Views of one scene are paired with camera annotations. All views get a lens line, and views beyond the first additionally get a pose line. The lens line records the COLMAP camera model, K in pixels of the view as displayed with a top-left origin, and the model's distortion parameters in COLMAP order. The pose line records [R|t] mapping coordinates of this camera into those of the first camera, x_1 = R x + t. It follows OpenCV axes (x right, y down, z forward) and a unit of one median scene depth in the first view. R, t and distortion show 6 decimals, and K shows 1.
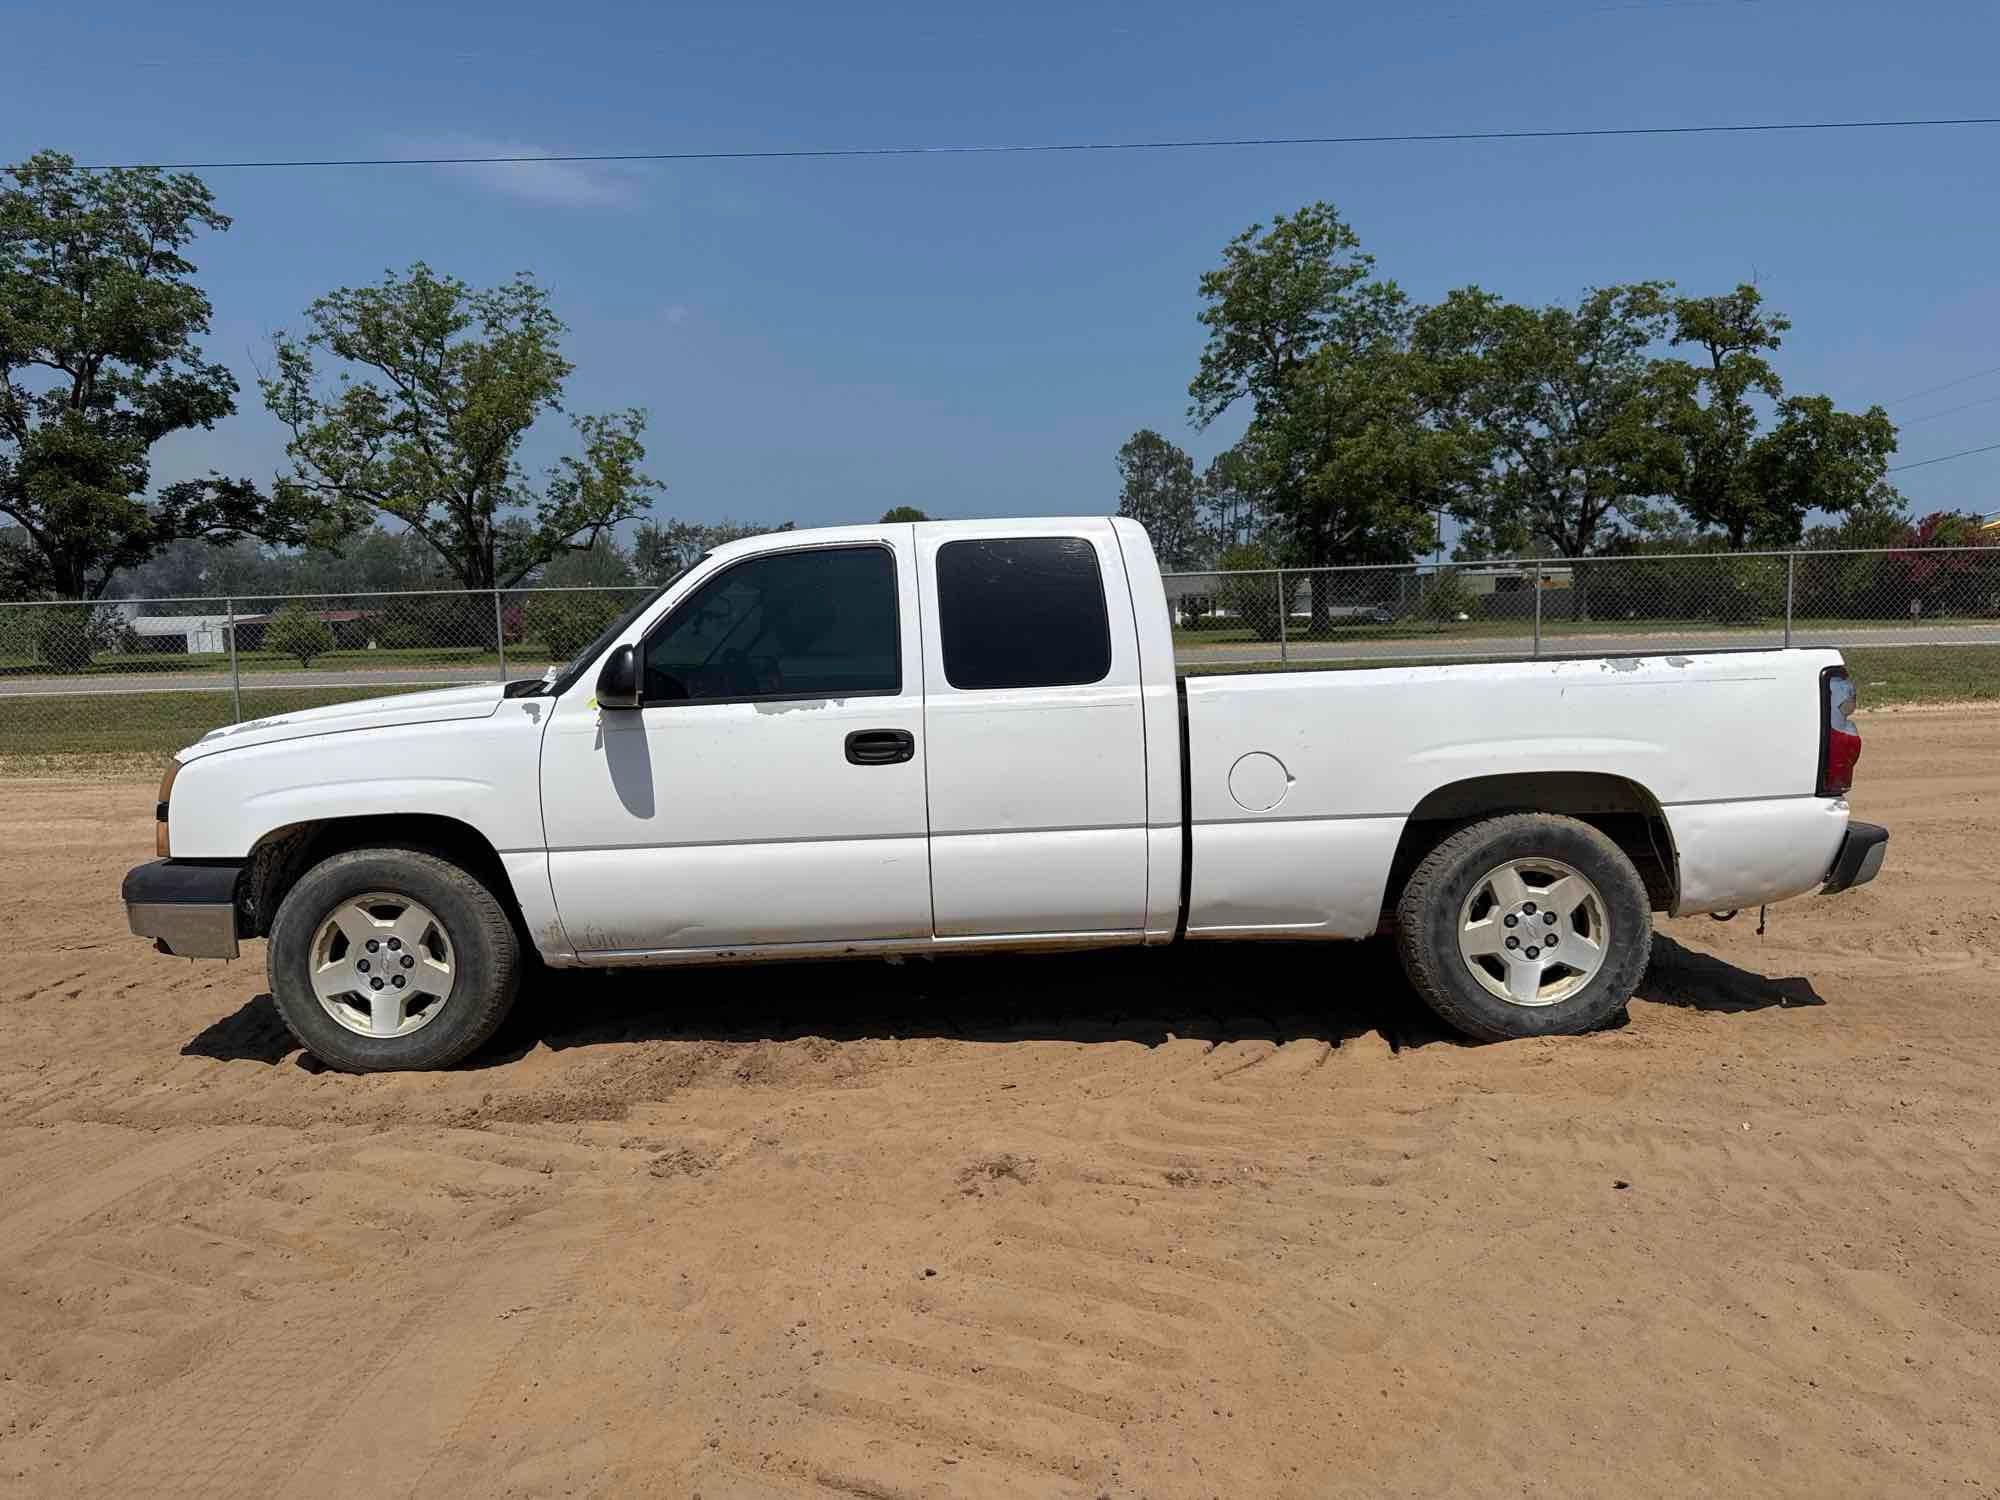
lens RADIAL K [[1433.9, 0, 989.2], [0, 1433.9, 757.1], [0, 0, 1]] dist [0.013259, -0.019349]
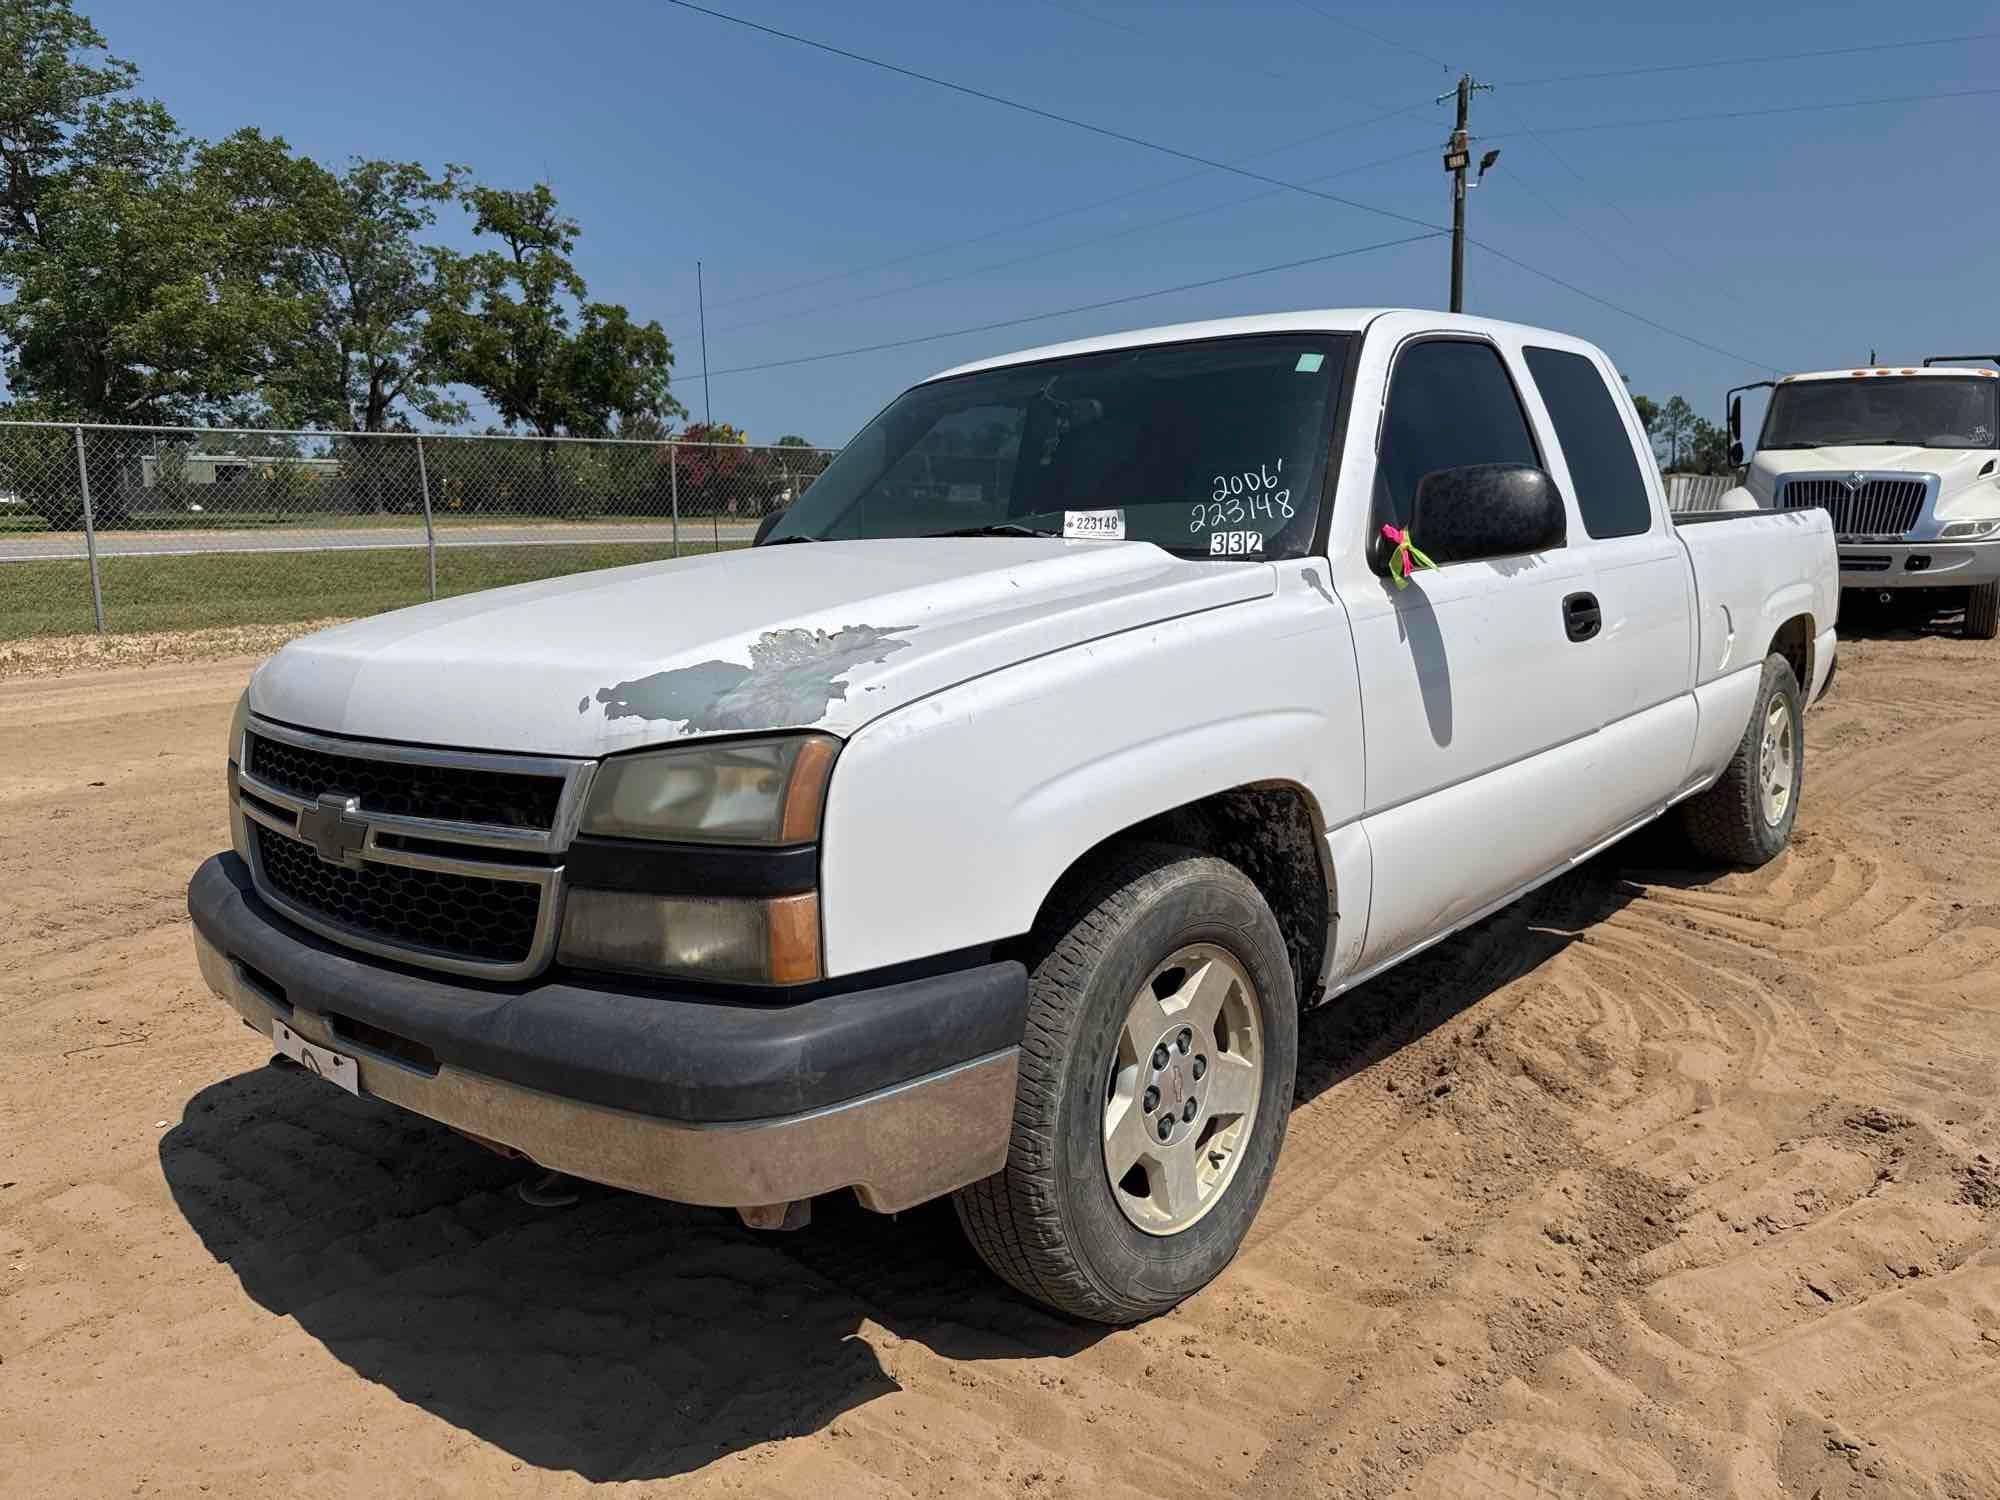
lens RADIAL K [[1433.9, 0, 949.1], [0, 1433.9, 785.8], [0, 0, 1]] dist [0.013259, -0.019349]
pose [[0.659010, -0.122177, 0.742145, -0.095408], [0.054908, 0.991901, 0.114536, -0.002827], [-0.750128, -0.034731, 0.660380, 0.082213]]
